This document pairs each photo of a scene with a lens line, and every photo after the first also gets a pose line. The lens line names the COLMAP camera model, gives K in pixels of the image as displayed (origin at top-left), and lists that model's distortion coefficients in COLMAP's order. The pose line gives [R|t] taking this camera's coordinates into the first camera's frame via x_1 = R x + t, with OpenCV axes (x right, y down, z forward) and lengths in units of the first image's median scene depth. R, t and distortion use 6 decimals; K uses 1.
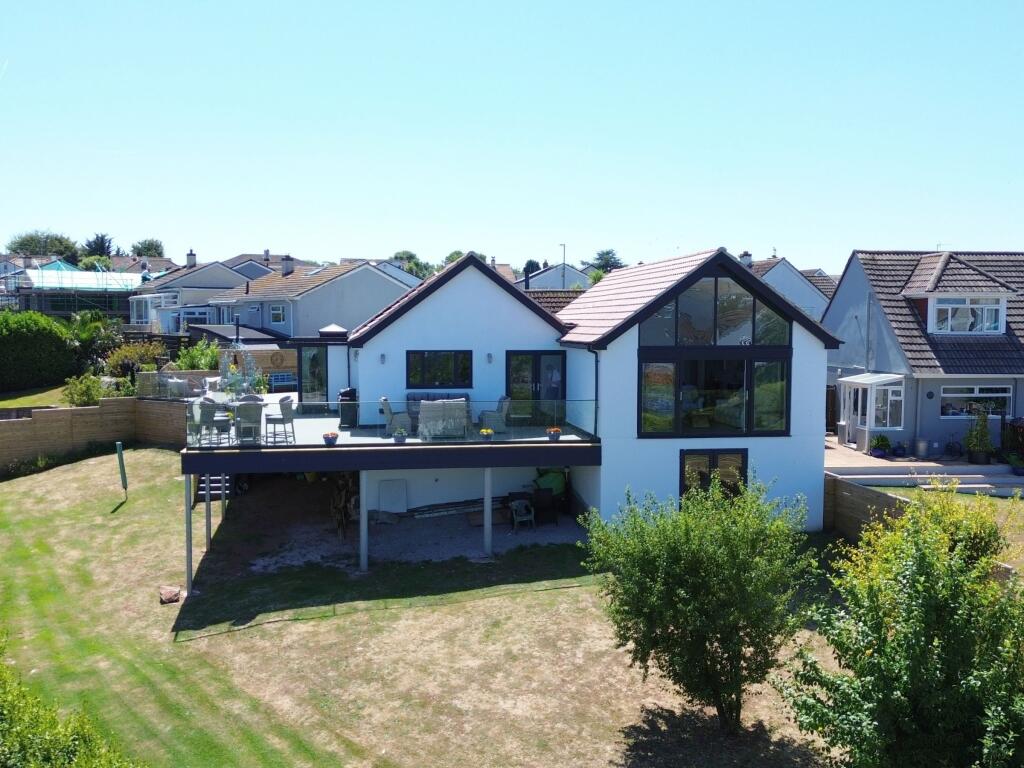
lens RADIAL K [[966.2, 0, 512.0], [0, 966.2, 384.0], [0, 0, 1]] dist [0.034171, -0.002603]
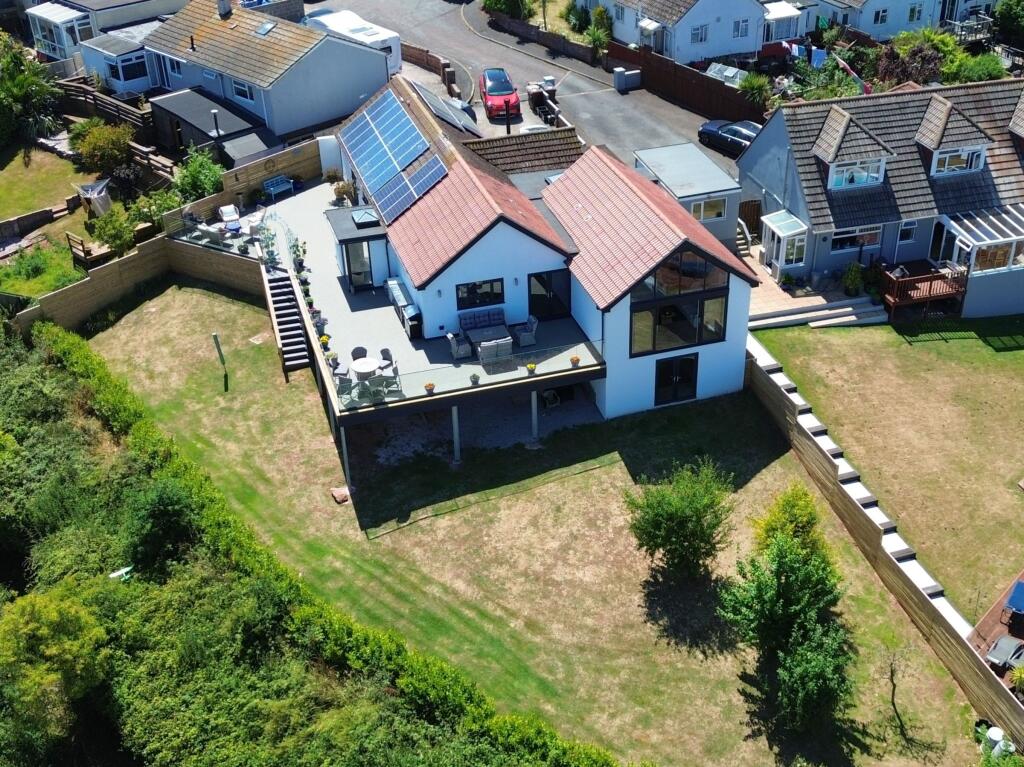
lens RADIAL K [[1180.4, 0, 628.4], [0, 1180.4, 384.8], [0, 0, 1]] dist [0.130980, -0.329368]
pose [[0.977845, -0.098622, 0.184644, -0.242112], [-0.000084, 0.881879, 0.471476, -0.870768], [-0.209331, -0.461046, 0.862332, -0.686788]]
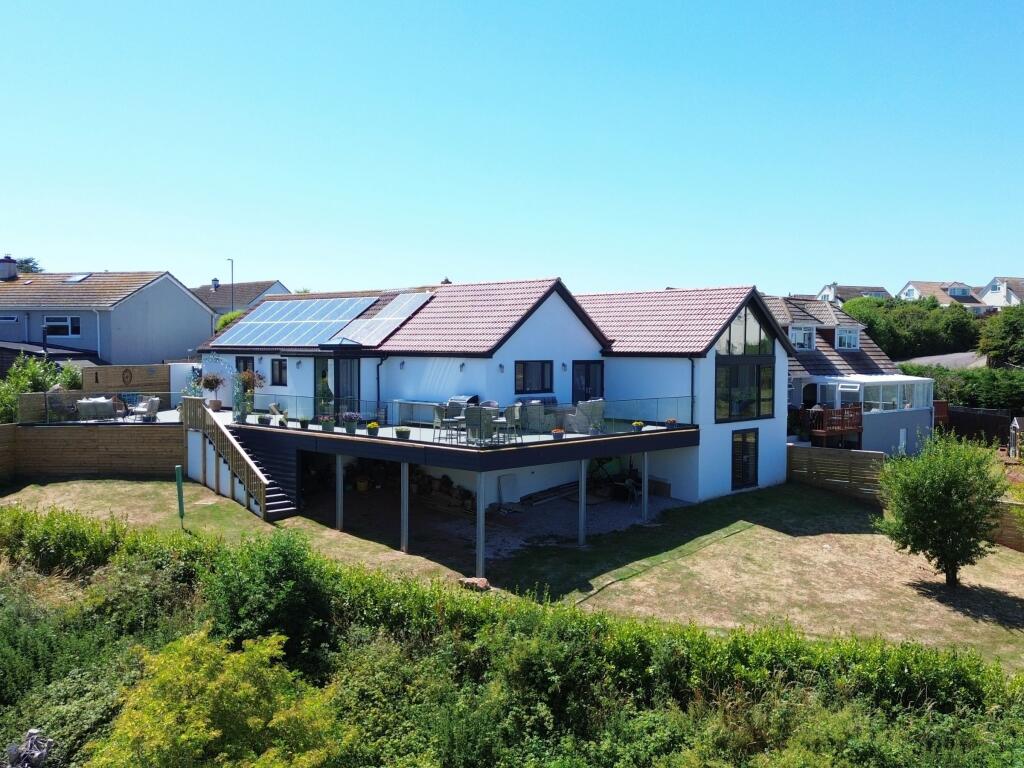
lens RADIAL K [[958.7, 0, 552.9], [0, 958.7, 381.6], [0, 0, 1]] dist [0.077423, -0.006469]
pose [[0.780553, -0.020306, 0.624759, -0.988610], [0.034752, 0.999336, -0.010938, 0.005160], [-0.624122, 0.030249, 0.780741, 0.100957]]
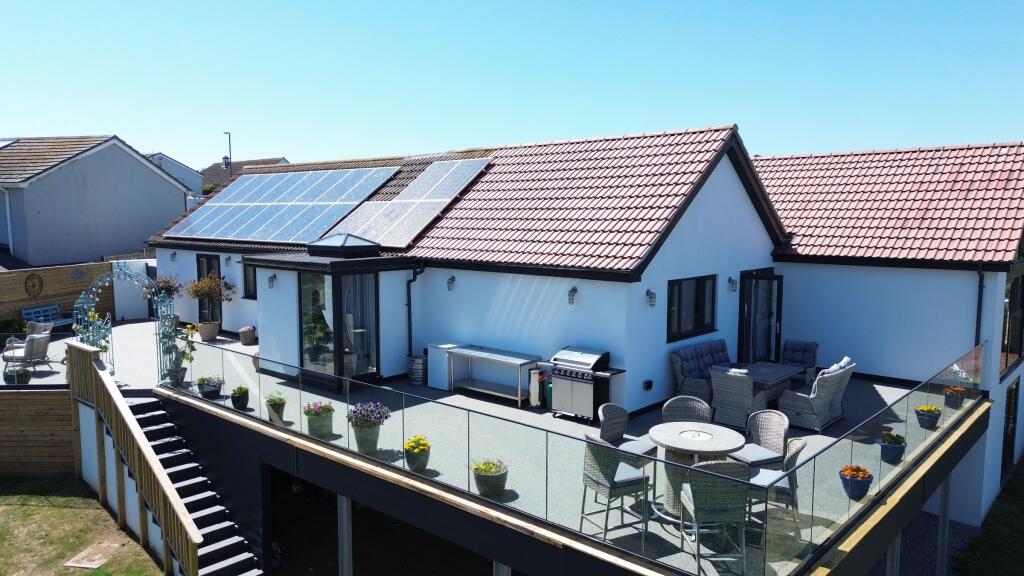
lens RADIAL K [[725.6, 0, 512.0], [0, 725.6, 288.0], [0, 0, 1]] dist [0.049229, -0.000642]
pose [[0.776702, -0.065750, 0.626428, -0.599004], [0.039558, 0.997665, 0.055667, -0.075201], [-0.628625, -0.018457, 0.777489, 0.880655]]
